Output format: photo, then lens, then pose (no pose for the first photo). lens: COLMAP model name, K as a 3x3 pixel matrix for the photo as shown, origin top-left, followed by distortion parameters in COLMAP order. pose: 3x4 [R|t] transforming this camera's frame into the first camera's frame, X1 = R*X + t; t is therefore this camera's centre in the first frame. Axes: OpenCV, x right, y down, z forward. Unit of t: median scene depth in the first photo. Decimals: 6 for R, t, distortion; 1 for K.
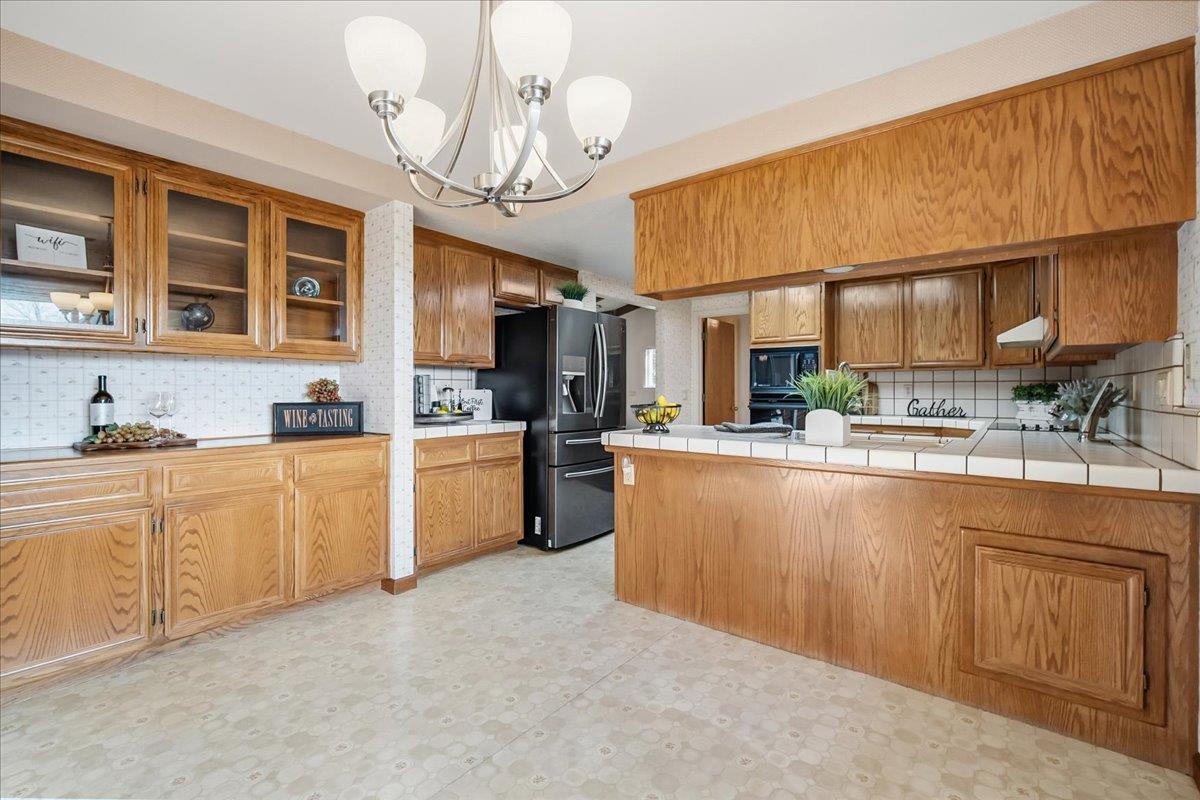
lens RADIAL K [[527.7, 0, 596.8], [0, 527.7, 394.0], [0, 0, 1]] dist [-0.013481, 0.002746]
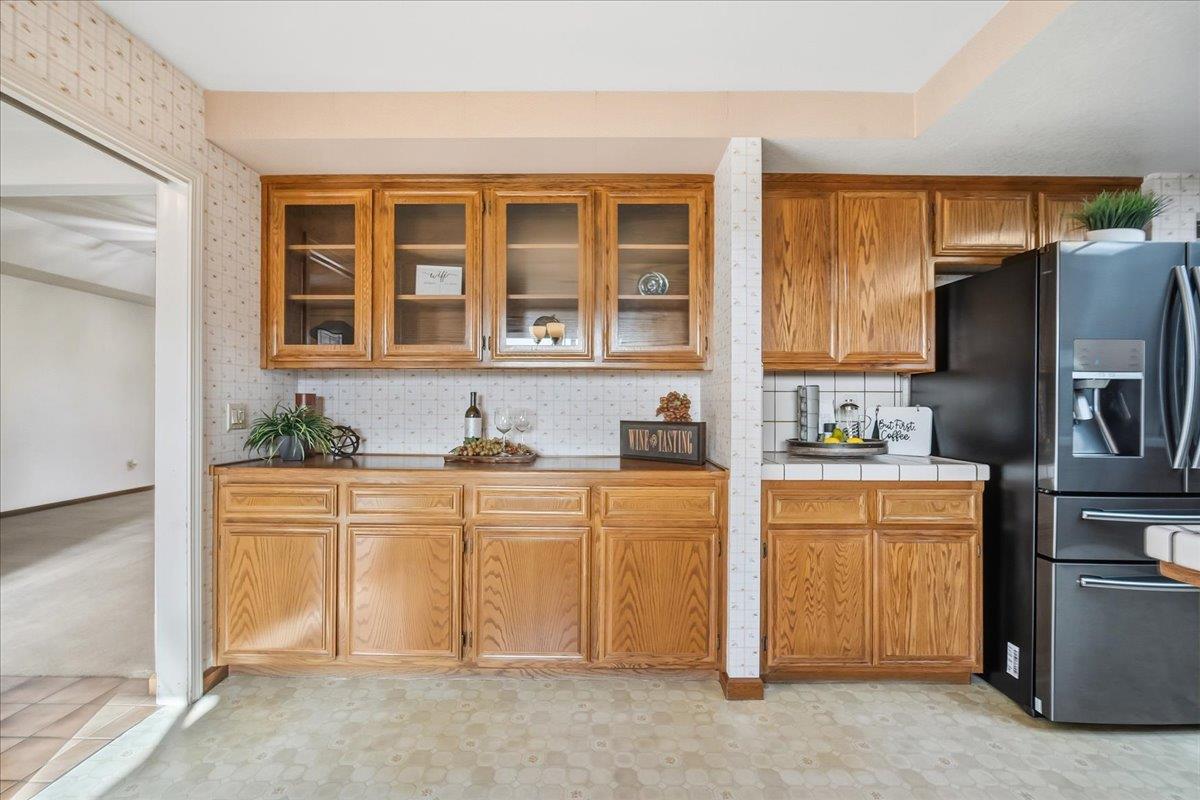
lens RADIAL K [[527.7, 0, 594.4], [0, 527.7, 400.2], [0, 0, 1]] dist [-0.013481, 0.002746]
pose [[0.617831, 0.000549, -0.786310, 0.052301], [-0.009686, 0.999929, -0.006913, -0.010208], [0.786251, 0.011887, 0.617793, 0.392511]]
